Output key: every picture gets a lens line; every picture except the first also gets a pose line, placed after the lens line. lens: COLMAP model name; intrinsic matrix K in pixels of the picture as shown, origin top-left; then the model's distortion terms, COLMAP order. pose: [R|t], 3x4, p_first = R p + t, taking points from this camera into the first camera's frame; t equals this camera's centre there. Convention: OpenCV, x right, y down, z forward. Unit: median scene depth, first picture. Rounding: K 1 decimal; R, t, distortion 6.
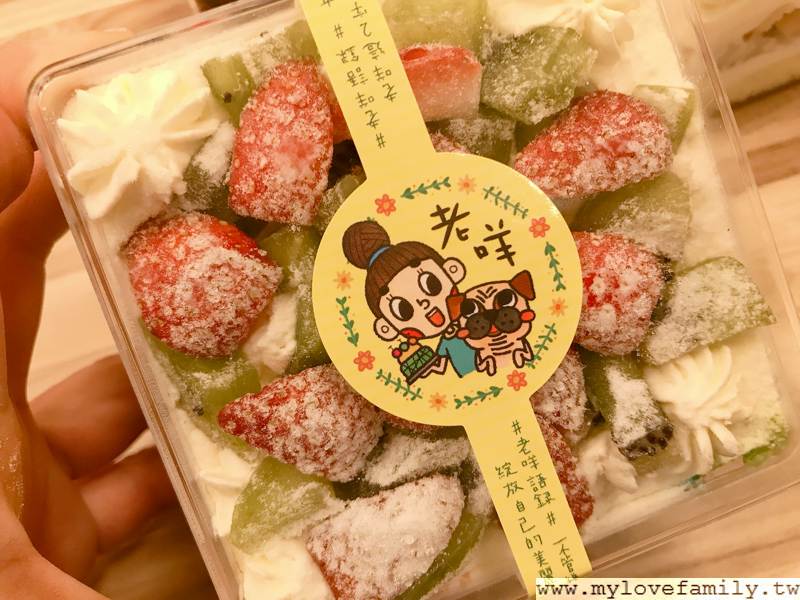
lens RADIAL K [[702.0, 0, 400.0], [0, 702.0, 300.0], [0, 0, 1]] dist [0.021114, -0.011531]
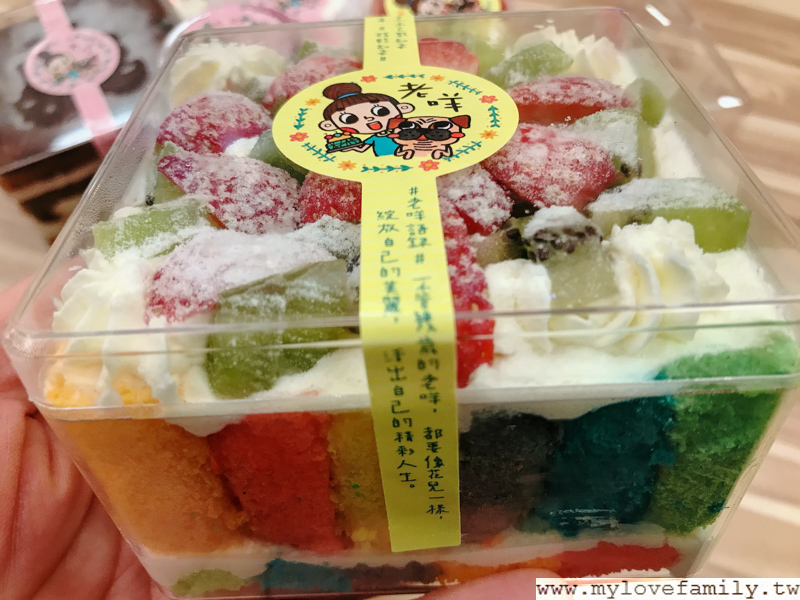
lens RADIAL K [[702.0, 0, 400.0], [0, 702.0, 300.0], [0, 0, 1]] dist [0.021114, -0.011531]
pose [[0.933516, 0.116588, -0.339050, 0.486519], [-0.336928, 0.608589, -0.718400, 0.954943], [0.122585, 0.784874, 0.607409, 0.550346]]
